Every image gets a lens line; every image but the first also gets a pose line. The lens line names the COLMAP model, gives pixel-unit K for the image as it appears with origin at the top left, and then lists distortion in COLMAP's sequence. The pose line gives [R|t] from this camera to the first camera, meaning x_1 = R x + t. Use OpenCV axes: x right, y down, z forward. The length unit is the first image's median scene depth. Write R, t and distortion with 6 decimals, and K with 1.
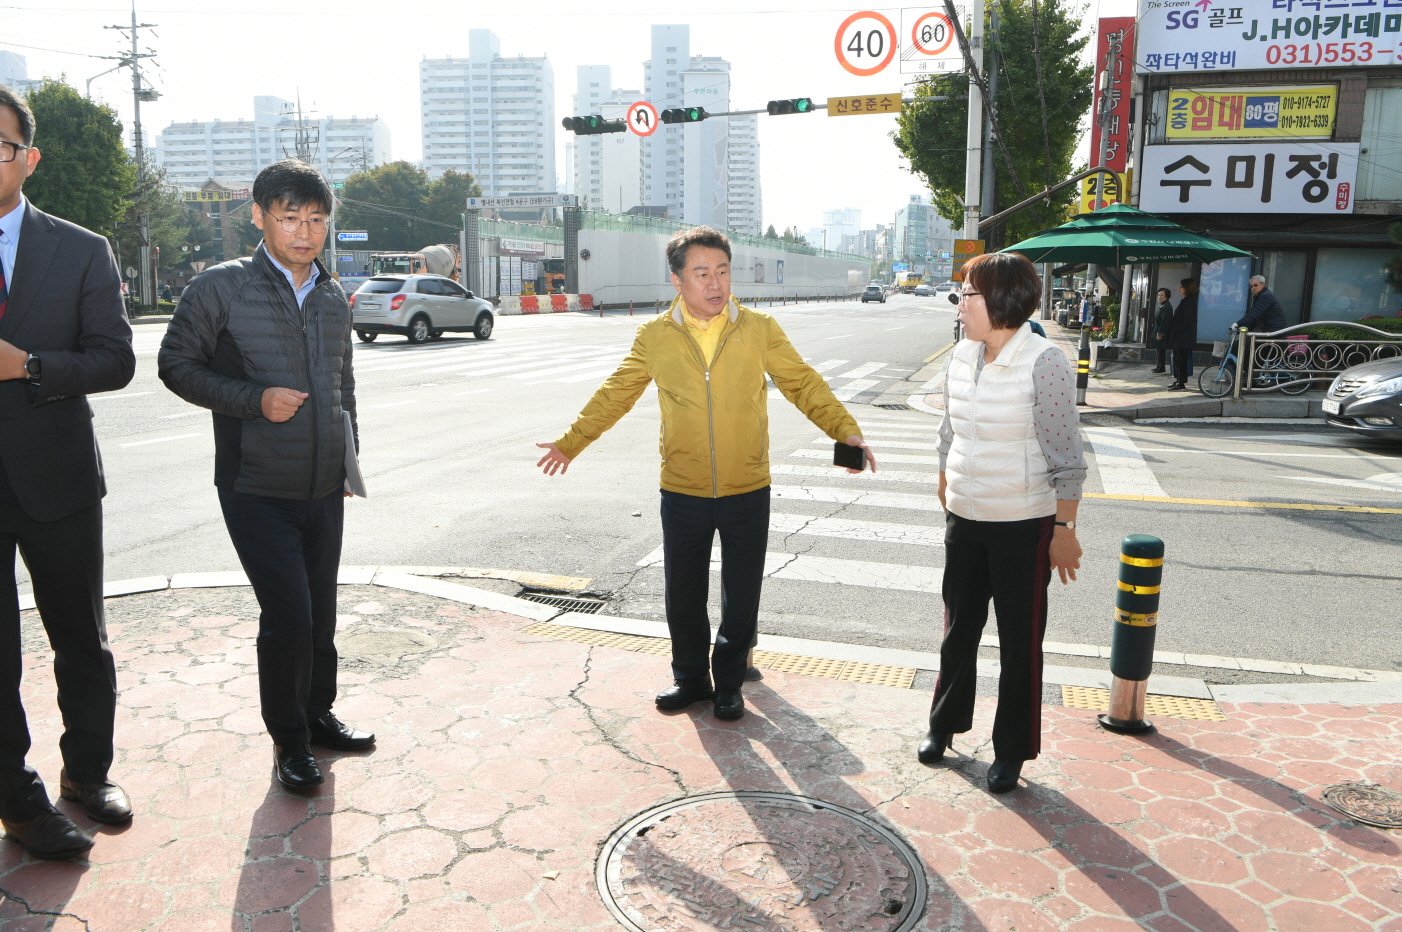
lens RADIAL K [[989.3, 0, 701.0], [0, 989.3, 466.0], [0, 0, 1]] dist [-0.076739, 0.015537]
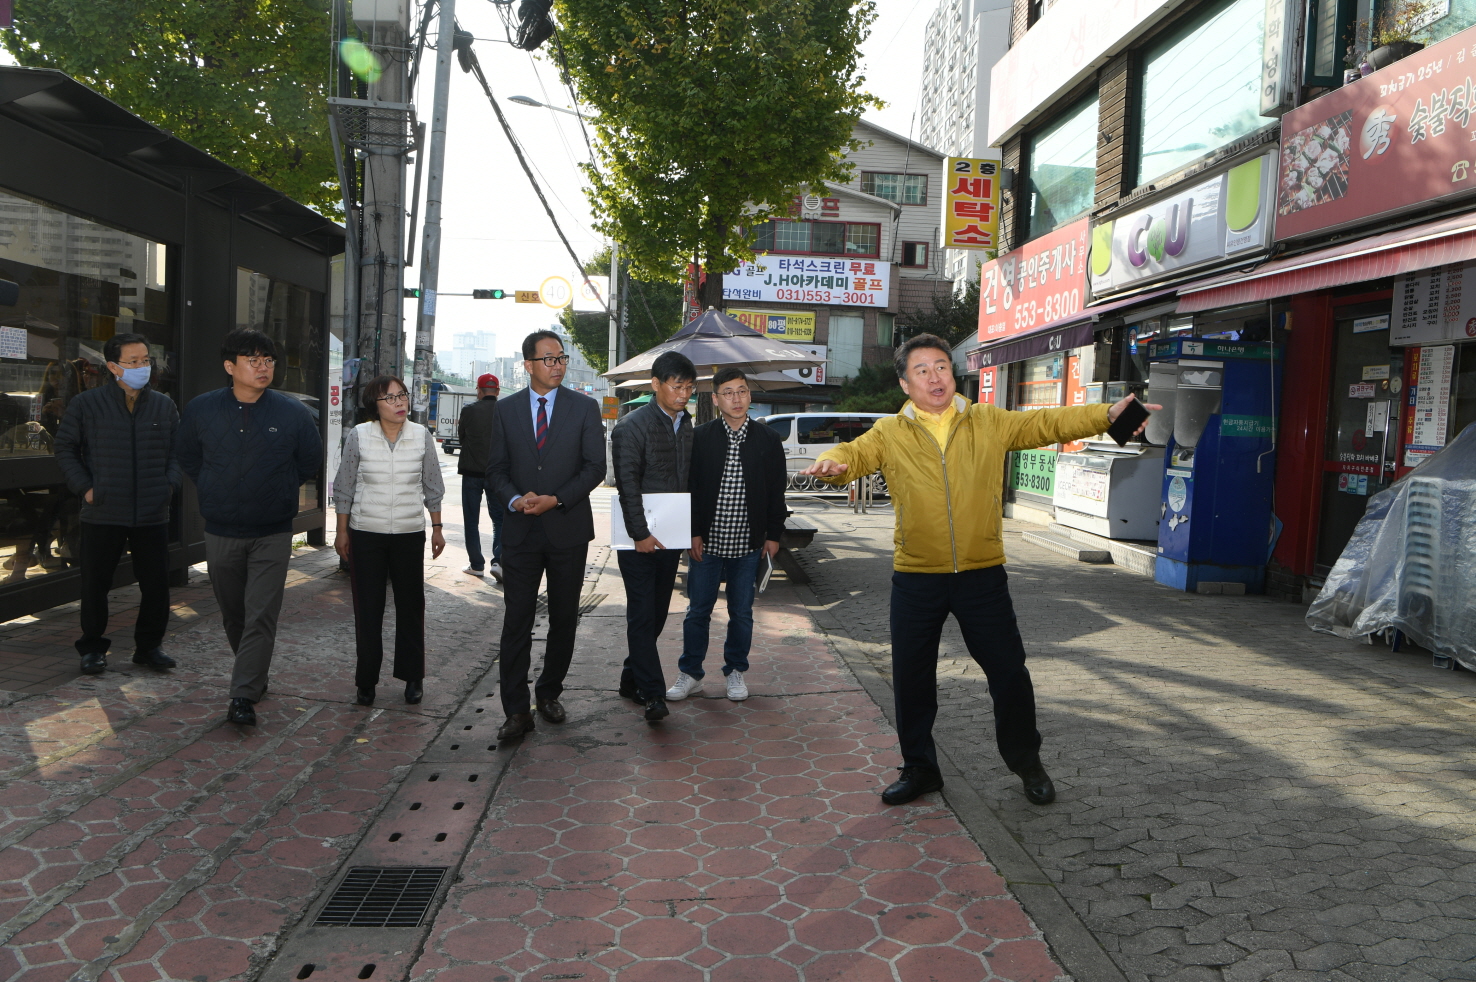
lens RADIAL K [[1135.2, 0, 763.1], [0, 1135.2, 507.5], [0, 0, 1]] dist [-0.073018, 0.039222]
pose [[0.922585, 0.002242, 0.385787, -0.223527], [0.036774, 0.994919, -0.093724, 0.148002], [-0.384037, 0.100655, 0.917815, -0.823427]]
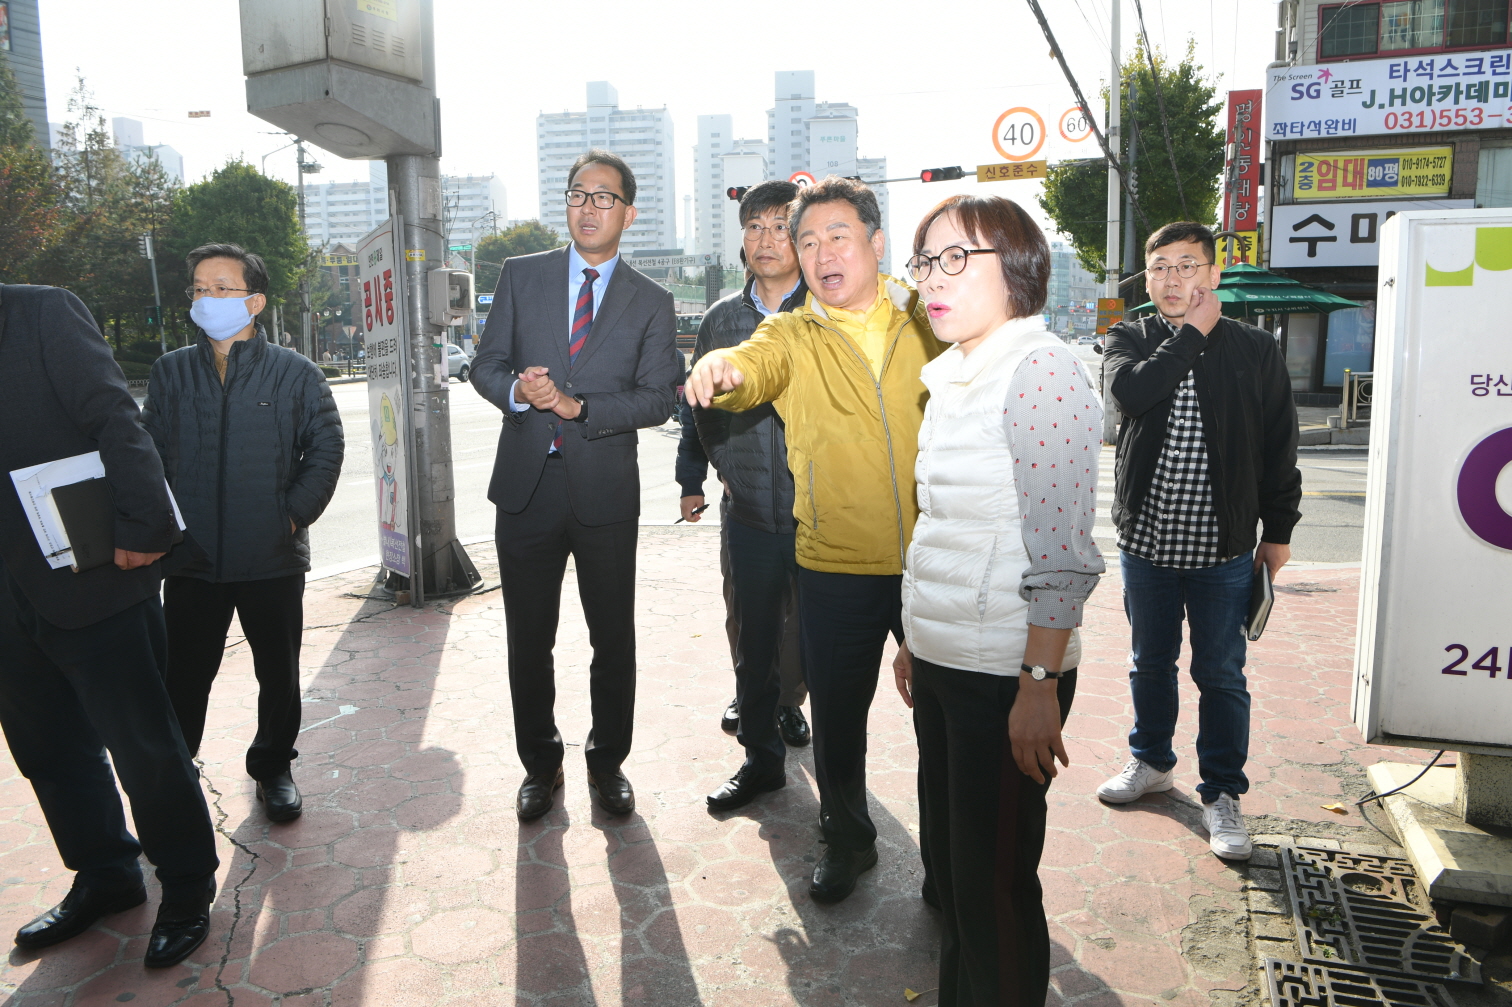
lens RADIAL K [[1066.9, 0, 756.0], [0, 1066.9, 503.5], [0, 0, 1]] dist [-0.076739, 0.015537]
pose [[0.997827, -0.008935, -0.065283, -0.049601], [0.006896, 0.999483, -0.031391, 0.036342], [0.065530, 0.030873, 0.997373, -0.198860]]
